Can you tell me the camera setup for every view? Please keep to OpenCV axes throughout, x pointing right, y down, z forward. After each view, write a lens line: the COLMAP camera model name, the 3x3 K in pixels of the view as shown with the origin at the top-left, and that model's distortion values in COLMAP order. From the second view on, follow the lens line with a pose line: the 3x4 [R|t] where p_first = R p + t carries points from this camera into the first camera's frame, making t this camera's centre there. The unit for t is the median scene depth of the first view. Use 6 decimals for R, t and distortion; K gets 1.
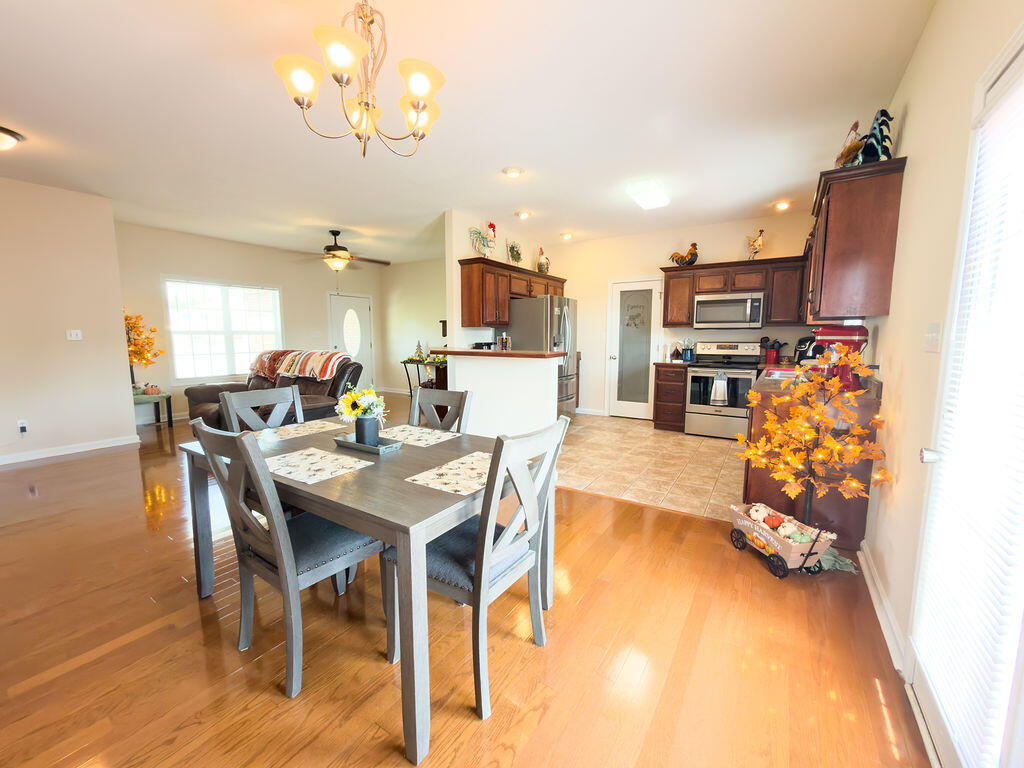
lens RADIAL K [[411.0, 0, 512.4], [0, 411.0, 385.1], [0, 0, 1]] dist [-0.001491, -0.000198]
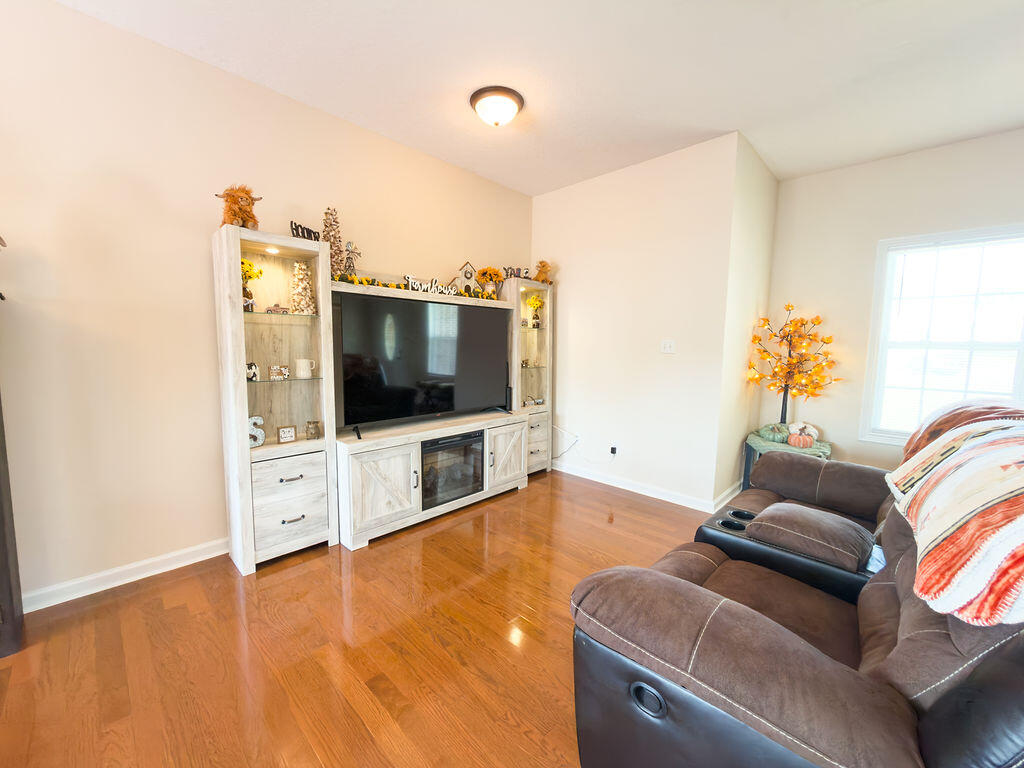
lens RADIAL K [[411.0, 0, 512.4], [0, 411.0, 385.1], [0, 0, 1]] dist [-0.001491, -0.000198]
pose [[-0.185694, 0.092902, -0.978206, -0.226887], [-0.134926, 0.983680, 0.119035, -0.086082], [0.973300, 0.154090, -0.170129, 0.718419]]
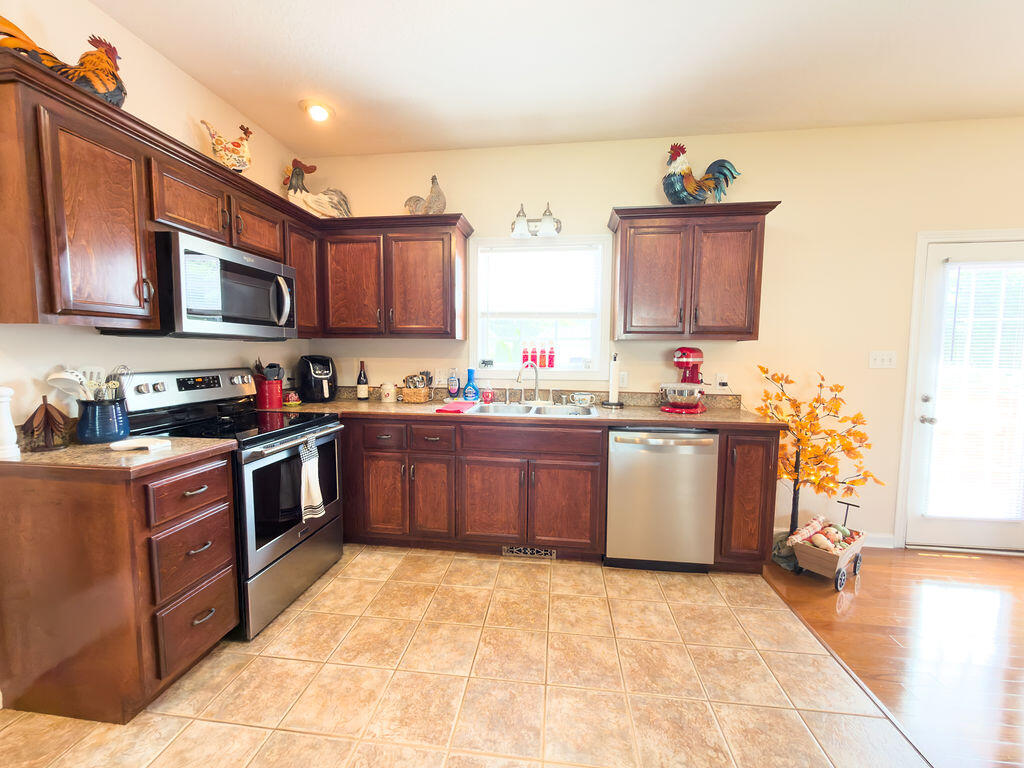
lens RADIAL K [[411.0, 0, 512.4], [0, 411.0, 385.1], [0, 0, 1]] dist [-0.001491, -0.000198]
pose [[-0.432964, -0.076645, 0.898147, 0.034976], [0.098791, 0.986342, 0.131795, -0.117182], [-0.895981, 0.145791, -0.419479, 0.929503]]
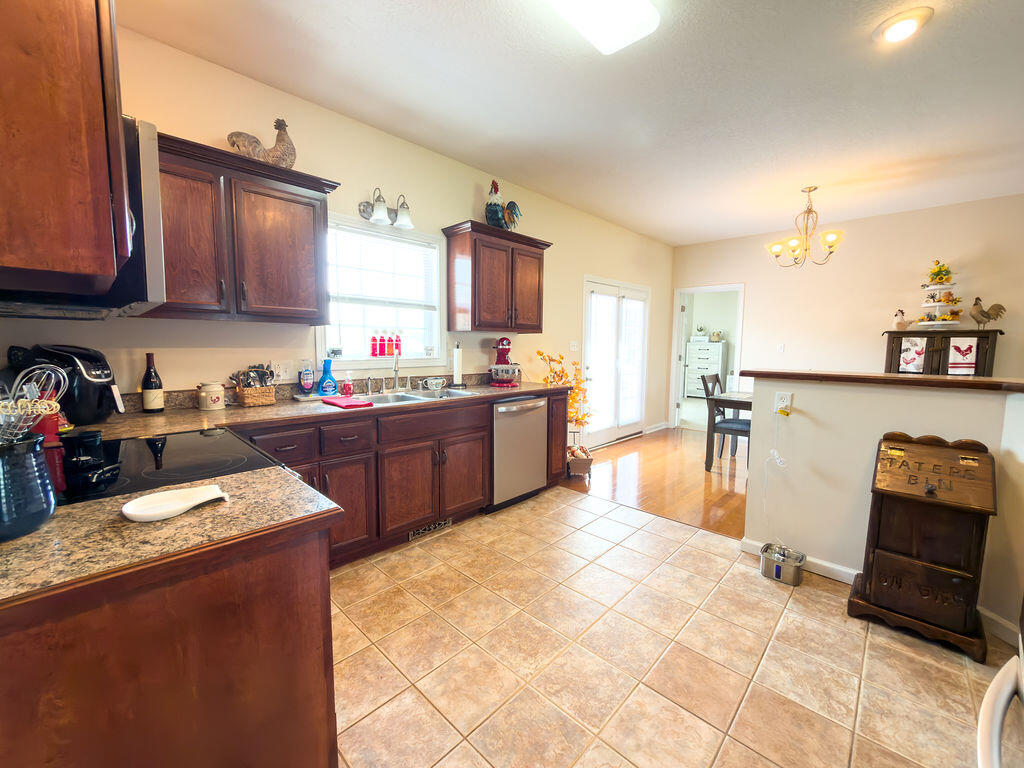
lens RADIAL K [[411.0, 0, 512.4], [0, 411.0, 385.1], [0, 0, 1]] dist [-0.001491, -0.000198]
pose [[-0.980169, -0.028206, 0.196144, 0.253748], [0.014659, 0.976786, 0.213717, -0.143299], [-0.197618, 0.212354, -0.957002, 1.180799]]
